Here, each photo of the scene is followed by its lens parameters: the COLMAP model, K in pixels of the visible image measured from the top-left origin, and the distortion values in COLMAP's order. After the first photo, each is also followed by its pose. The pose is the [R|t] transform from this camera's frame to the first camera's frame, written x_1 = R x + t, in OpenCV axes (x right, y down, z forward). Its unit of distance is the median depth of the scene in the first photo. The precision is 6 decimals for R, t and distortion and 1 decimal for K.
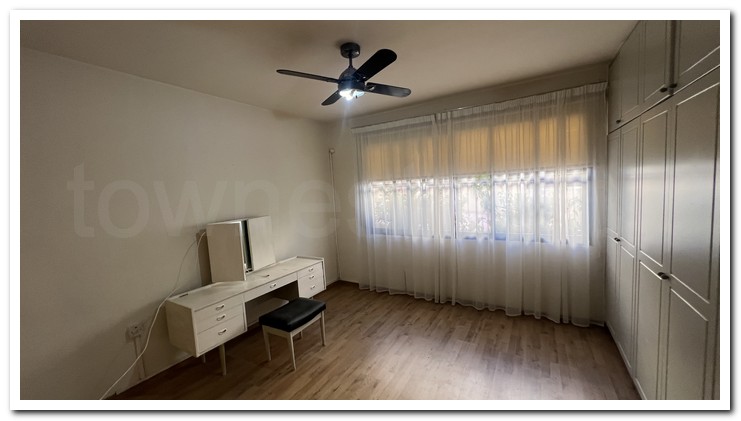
lens RADIAL K [[278.9, 0, 370.5], [0, 278.9, 210.5], [0, 0, 1]] dist [-0.001672, 0.000168]
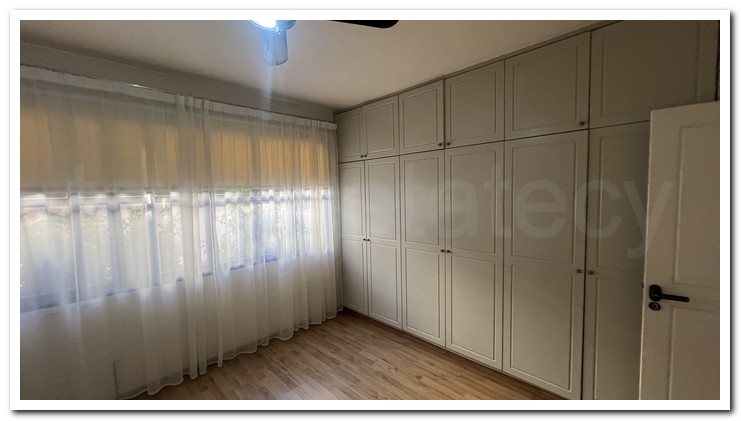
lens RADIAL K [[278.9, 0, 370.5], [0, 278.9, 210.5], [0, 0, 1]] dist [-0.001672, 0.000168]
pose [[0.248194, -0.019101, 0.968522, -0.333321], [0.098666, 0.995104, -0.005659, -0.022815], [-0.963673, 0.096965, 0.248863, 0.450983]]
